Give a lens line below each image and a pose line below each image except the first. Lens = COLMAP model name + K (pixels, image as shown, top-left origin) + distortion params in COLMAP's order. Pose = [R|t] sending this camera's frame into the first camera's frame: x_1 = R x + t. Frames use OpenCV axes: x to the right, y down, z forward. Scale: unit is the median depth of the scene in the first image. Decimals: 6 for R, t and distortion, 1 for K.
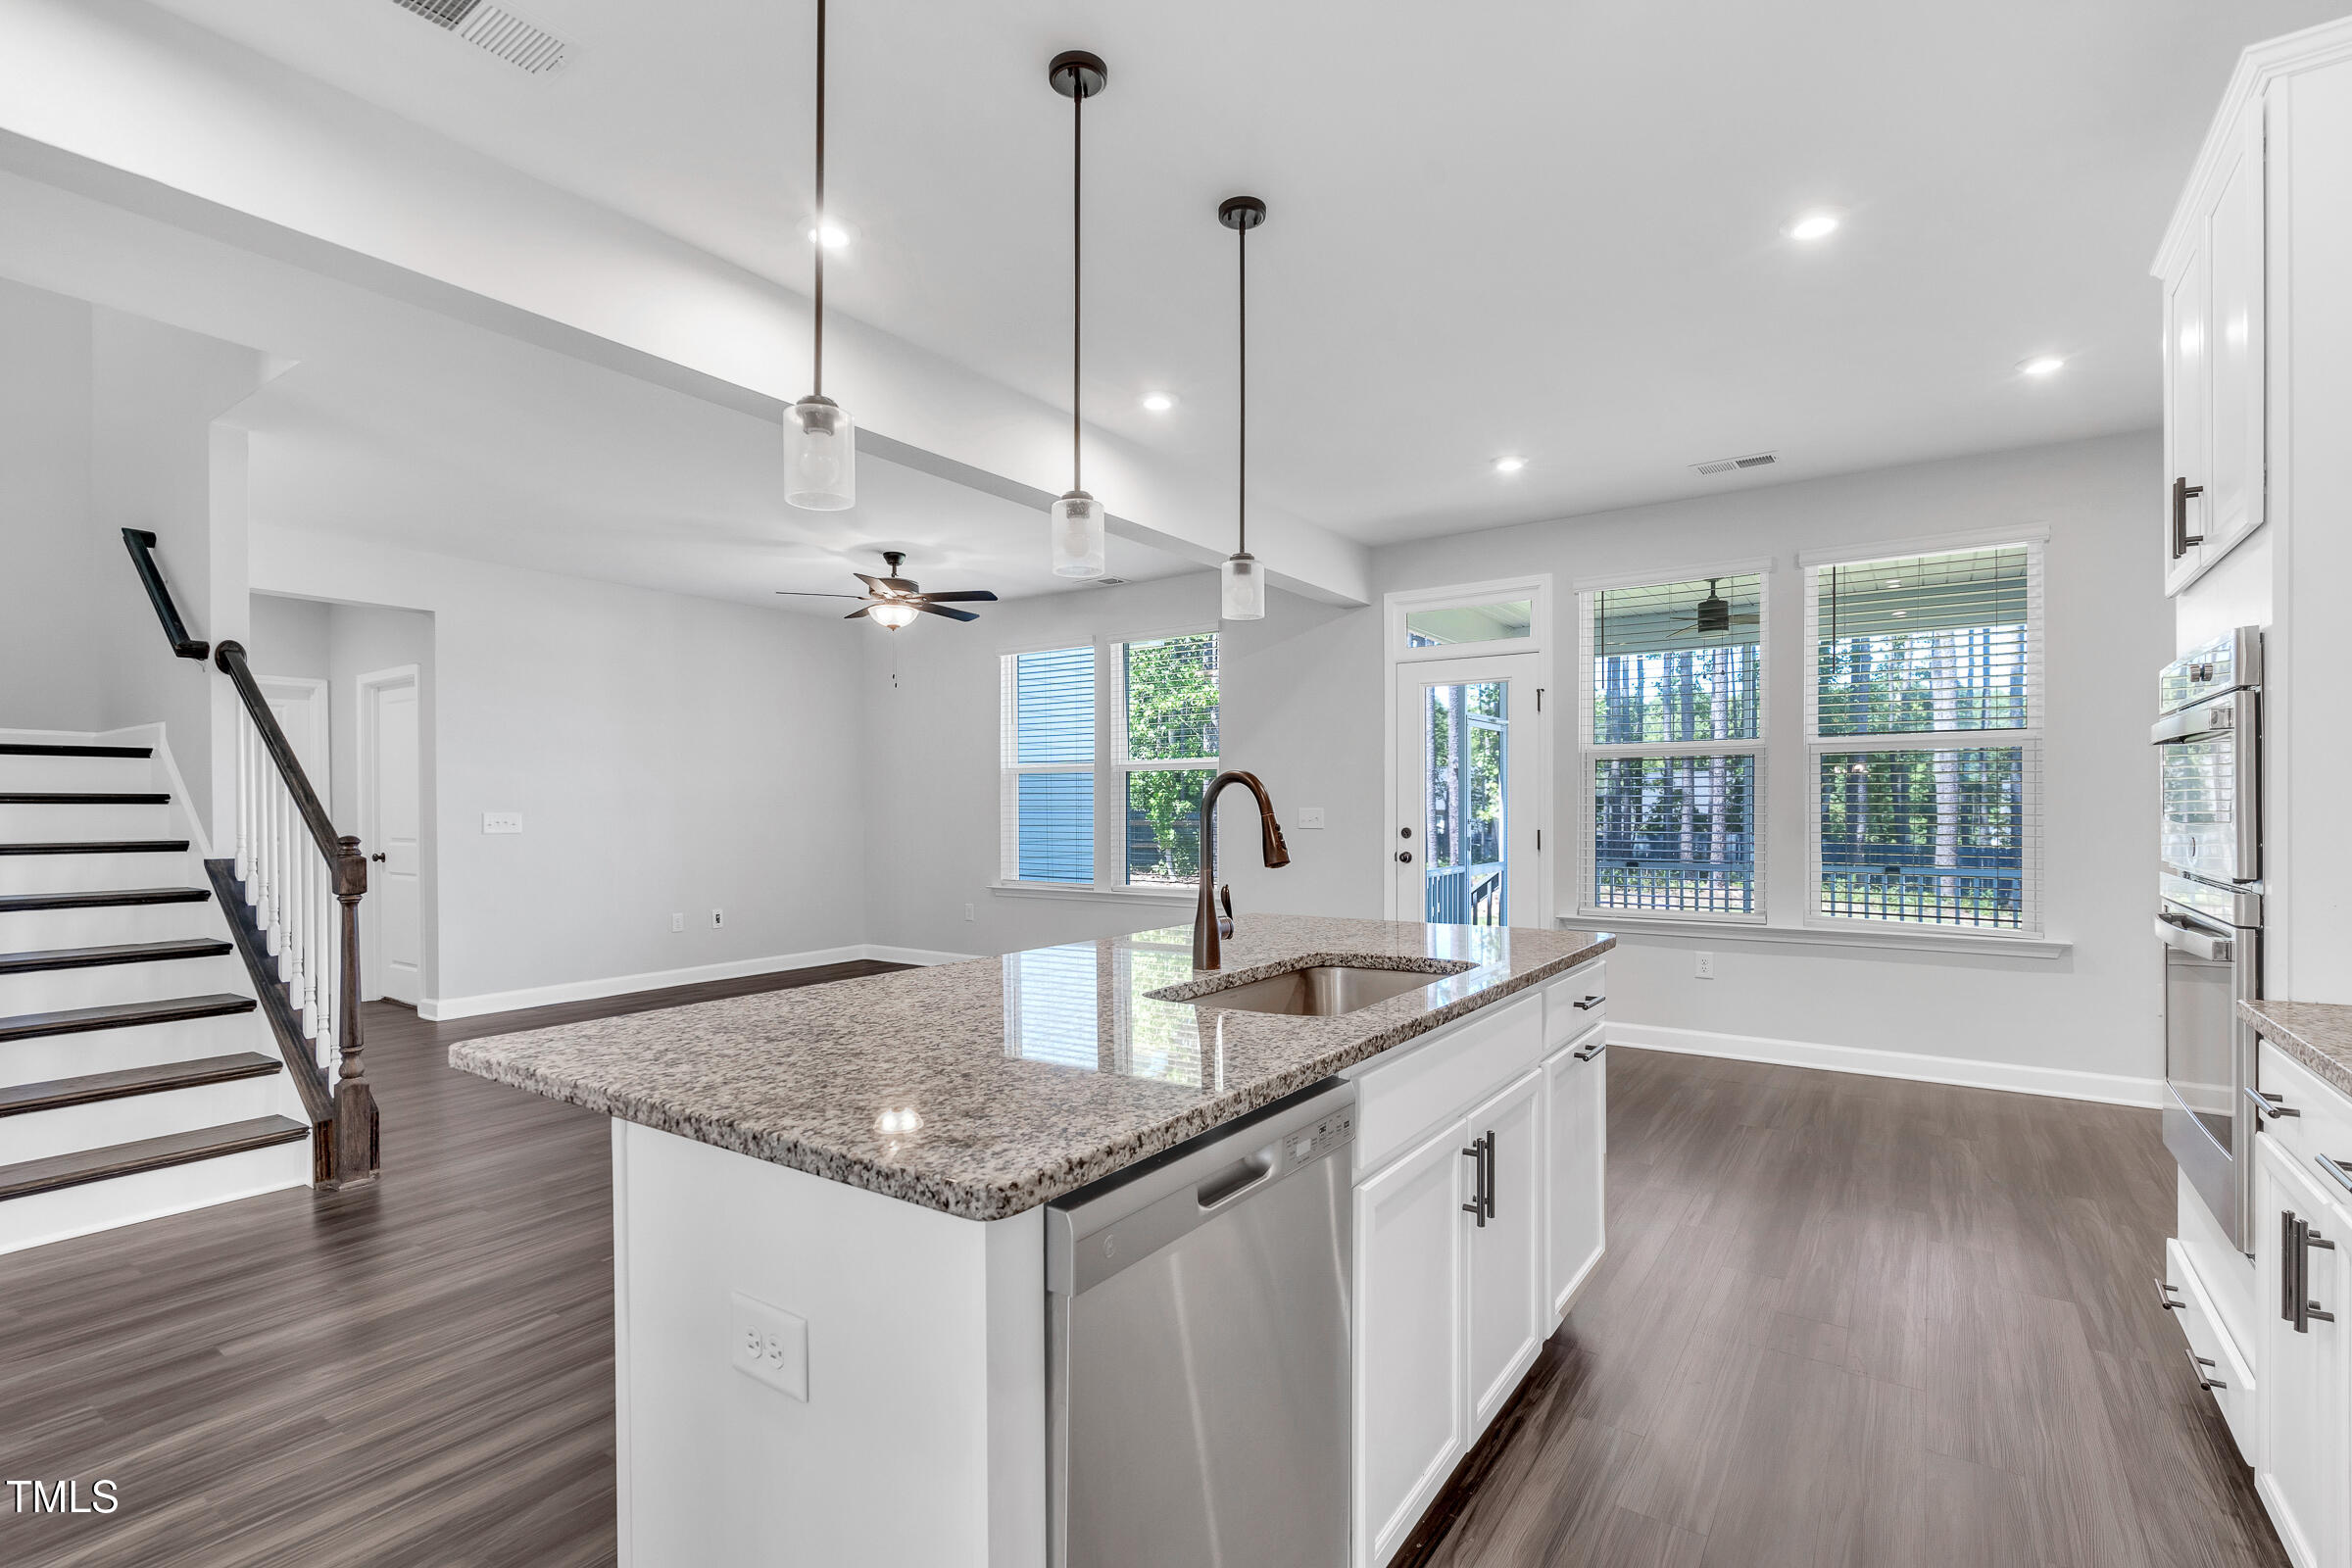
lens RADIAL K [[1095.6, 0, 1157.9], [0, 1095.6, 812.4], [0, 0, 1]] dist [-0.001929, 0.001198]
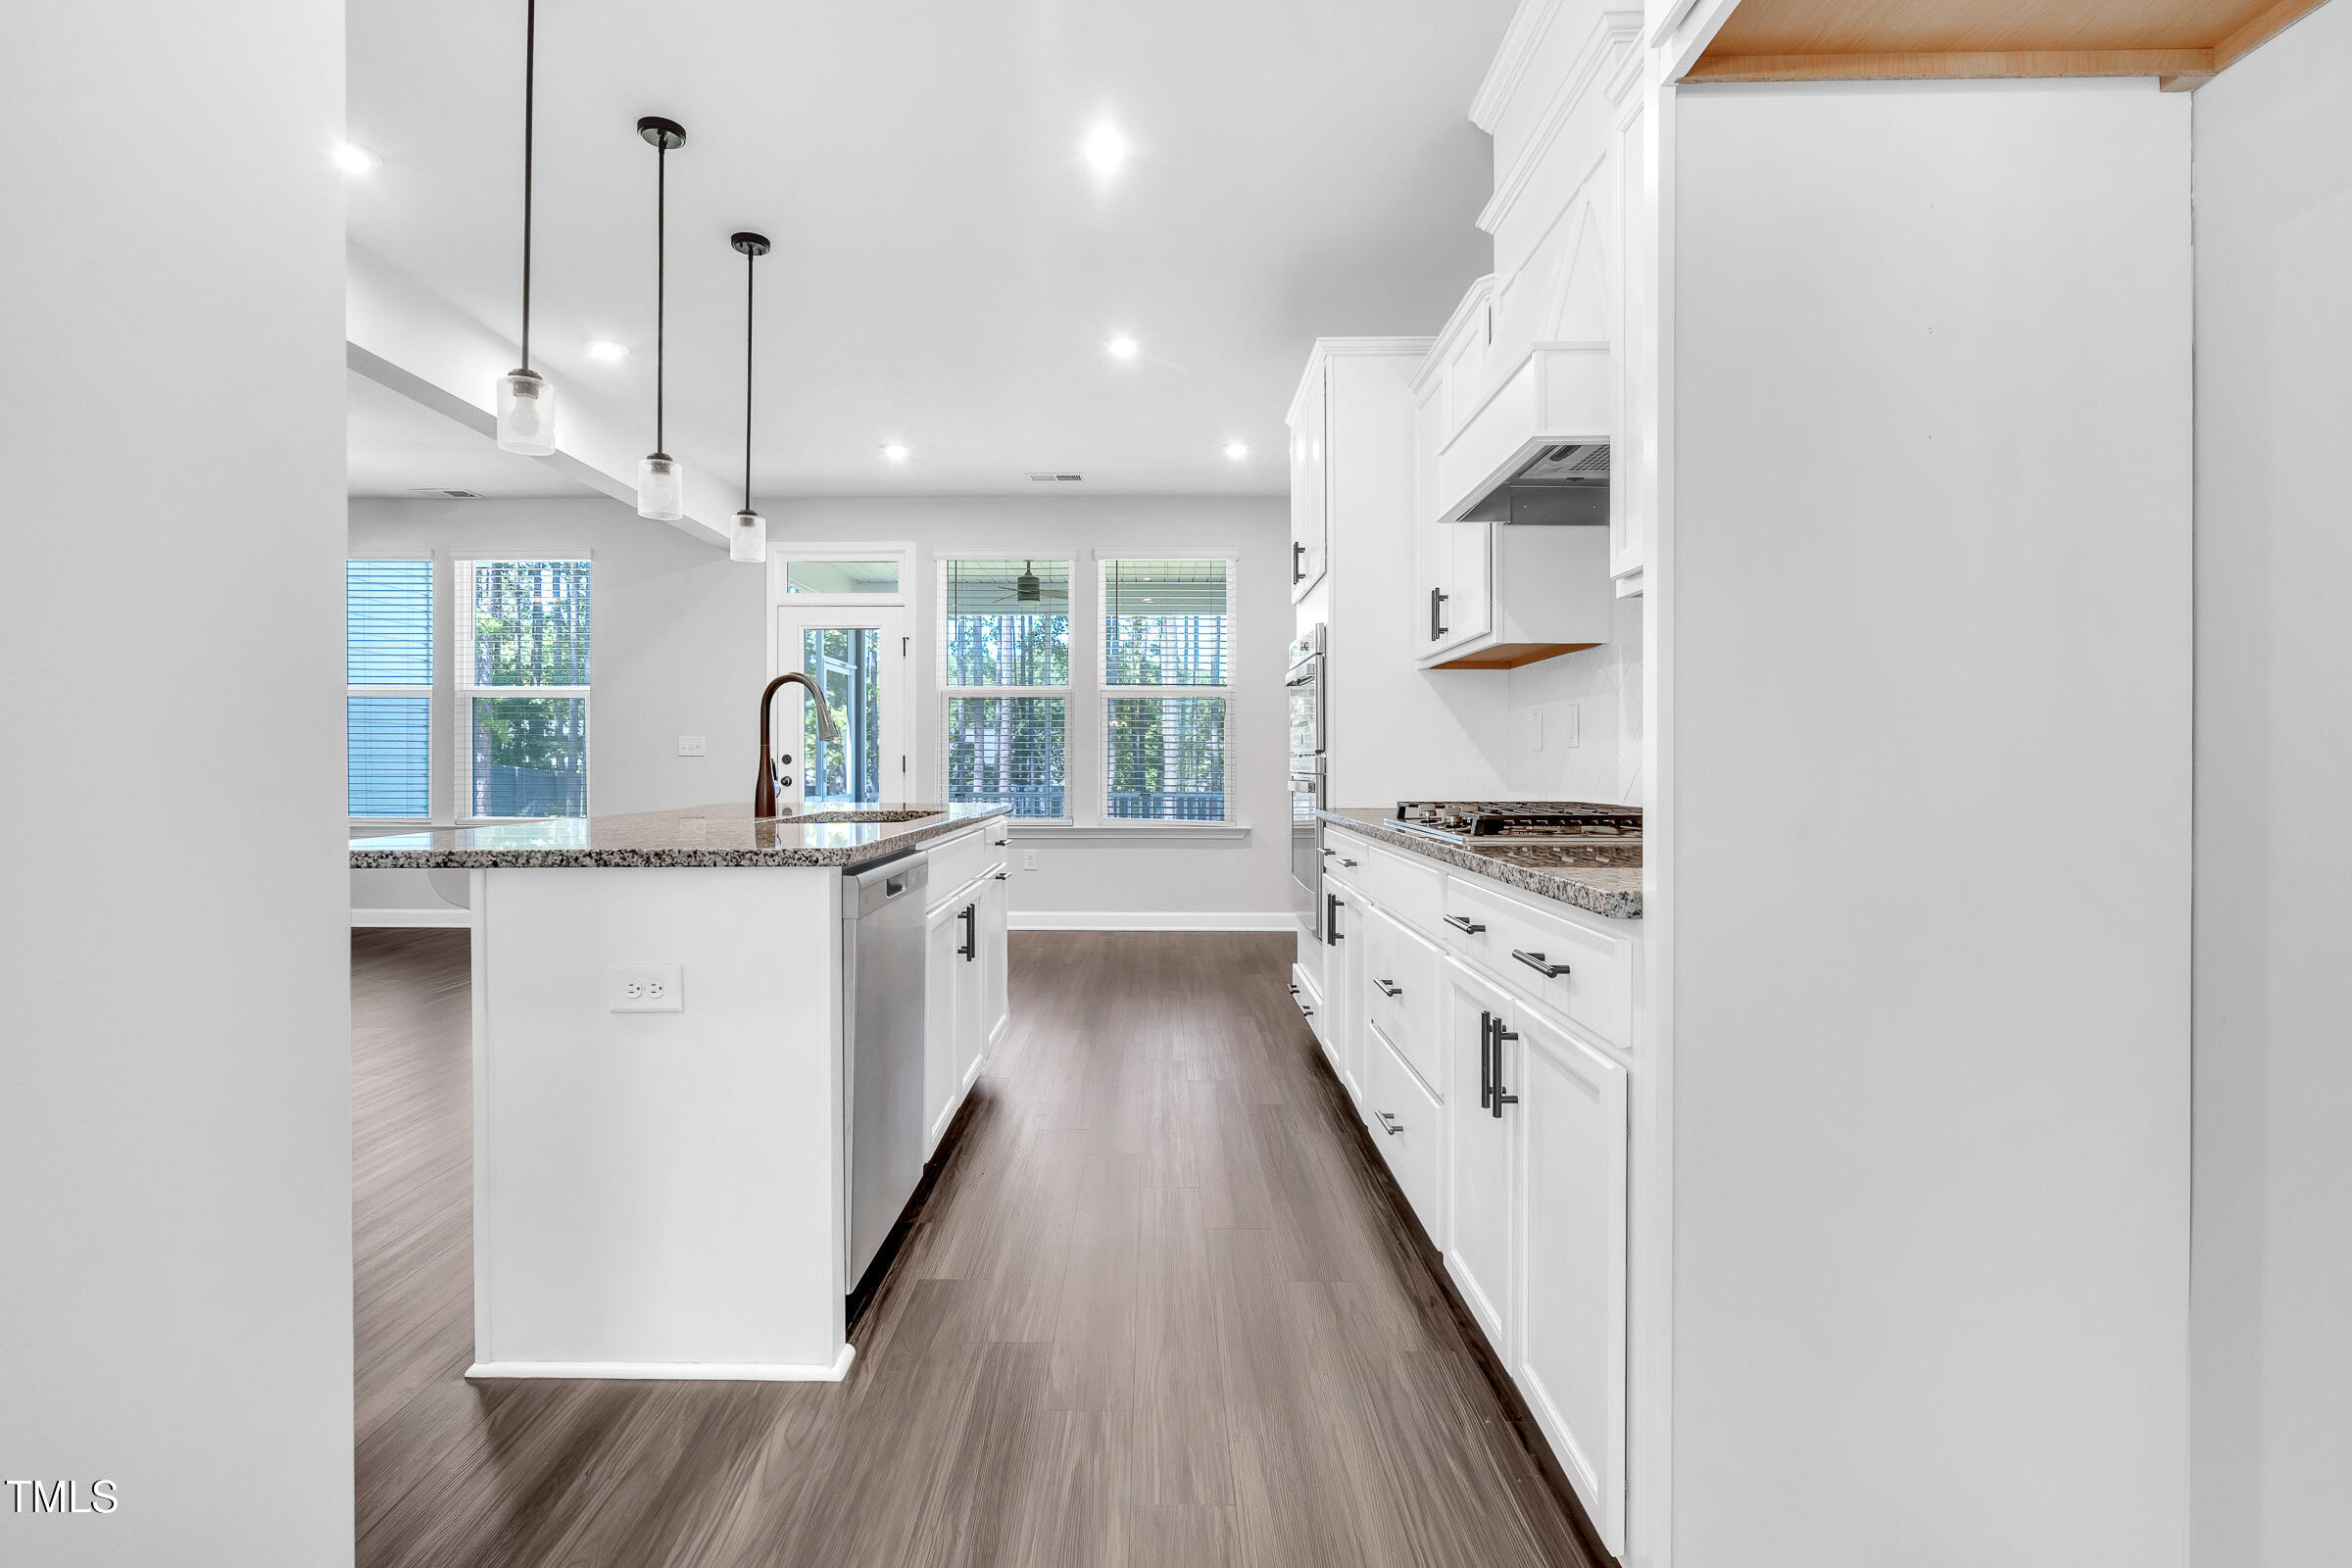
lens RADIAL K [[1151.1, 0, 1157.8], [0, 1151.1, 774.2], [0, 0, 1]] dist [-0.019298, -0.000952]
pose [[0.815984, -0.001886, 0.578071, -0.186661], [0.000729, 0.999997, 0.002234, 0.041398], [-0.578073, -0.001401, 0.815984, -0.219817]]
